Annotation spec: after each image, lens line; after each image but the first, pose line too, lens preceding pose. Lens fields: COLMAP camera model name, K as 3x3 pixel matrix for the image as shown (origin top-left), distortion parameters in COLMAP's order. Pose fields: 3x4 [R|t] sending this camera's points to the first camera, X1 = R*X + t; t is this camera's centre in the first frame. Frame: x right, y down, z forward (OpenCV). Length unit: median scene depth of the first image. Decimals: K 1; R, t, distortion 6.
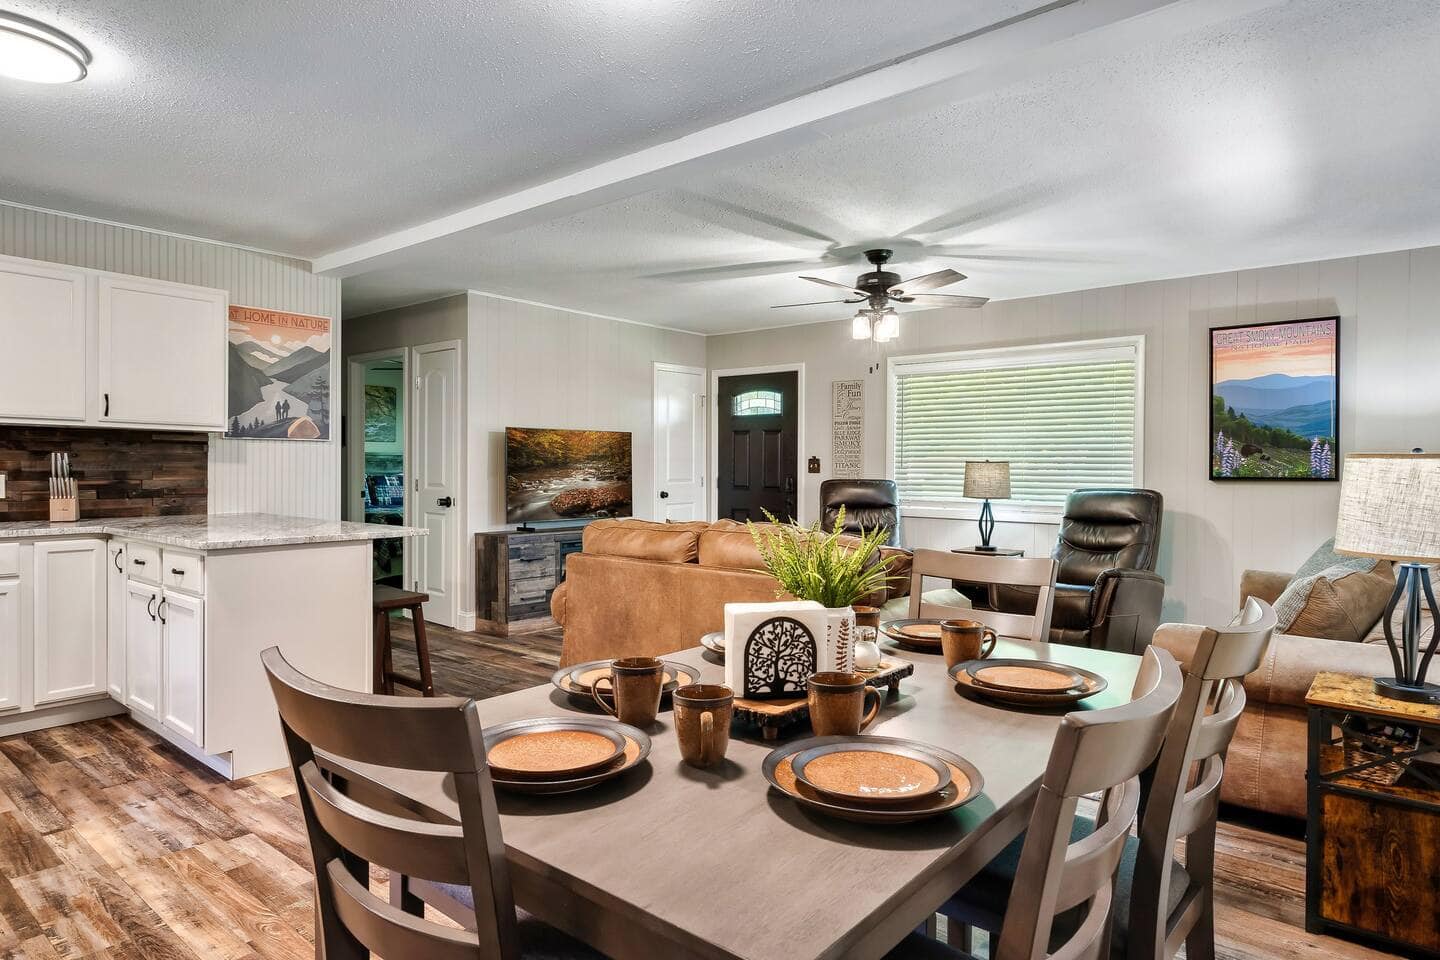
lens RADIAL K [[723.2, 0, 721.5], [0, 723.2, 467.8], [0, 0, 1]] dist [0.000021, -0.000226]
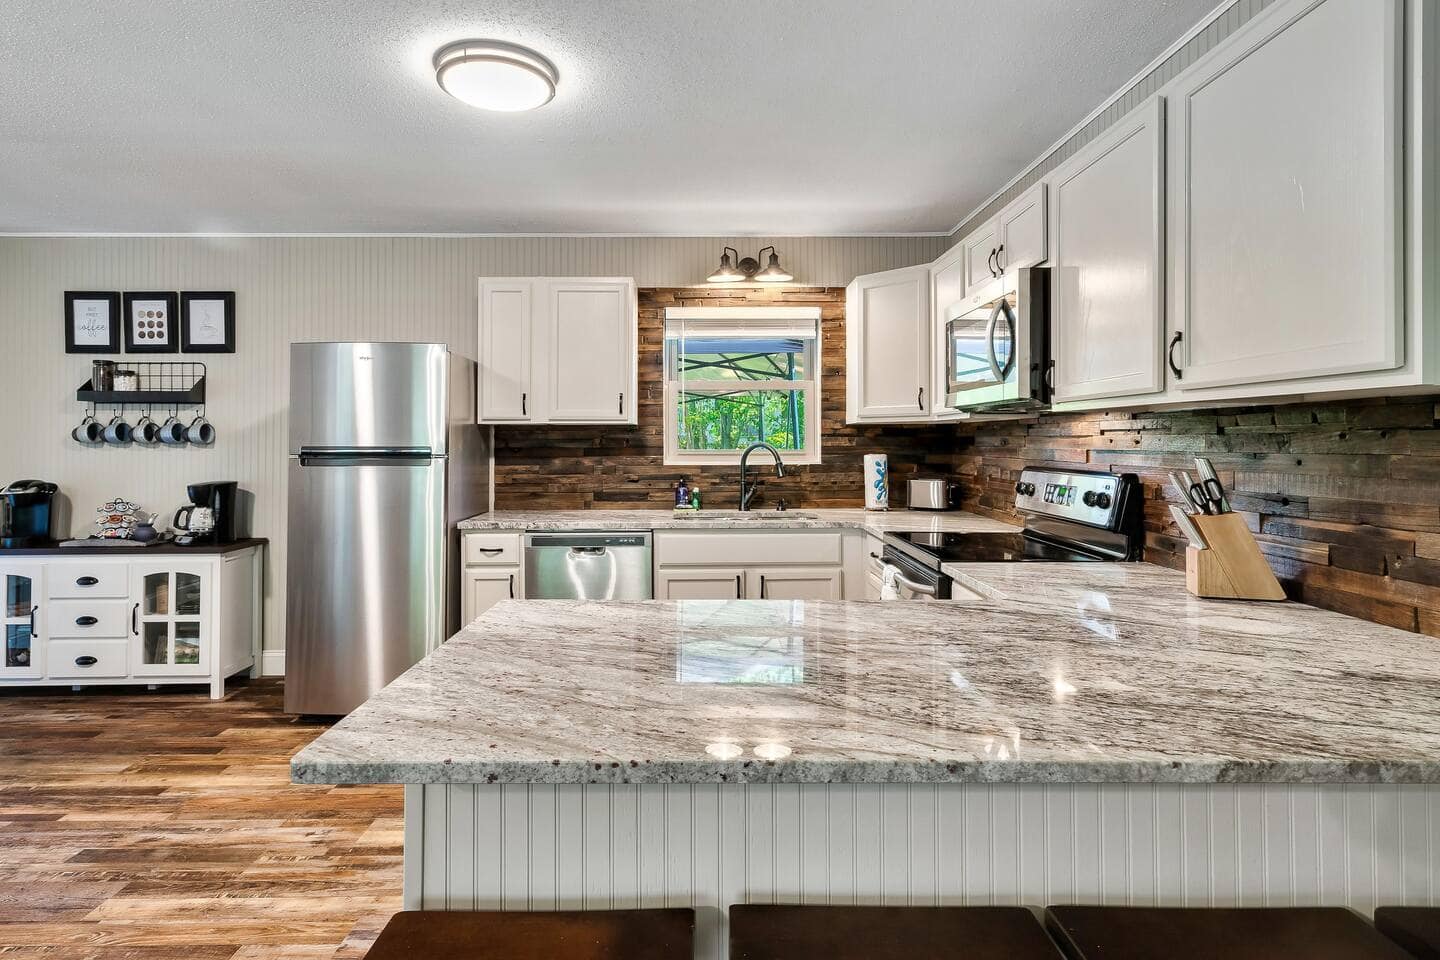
lens RADIAL K [[738.2, 0, 719.9], [0, 738.2, 439.8], [0, 0, 1]] dist [0.001476, 0.000460]
pose [[-0.777070, -0.004889, -0.629396, -0.271357], [-0.001790, 0.999983, -0.005558, -0.024810], [0.629412, -0.003193, -0.777065, 0.983728]]
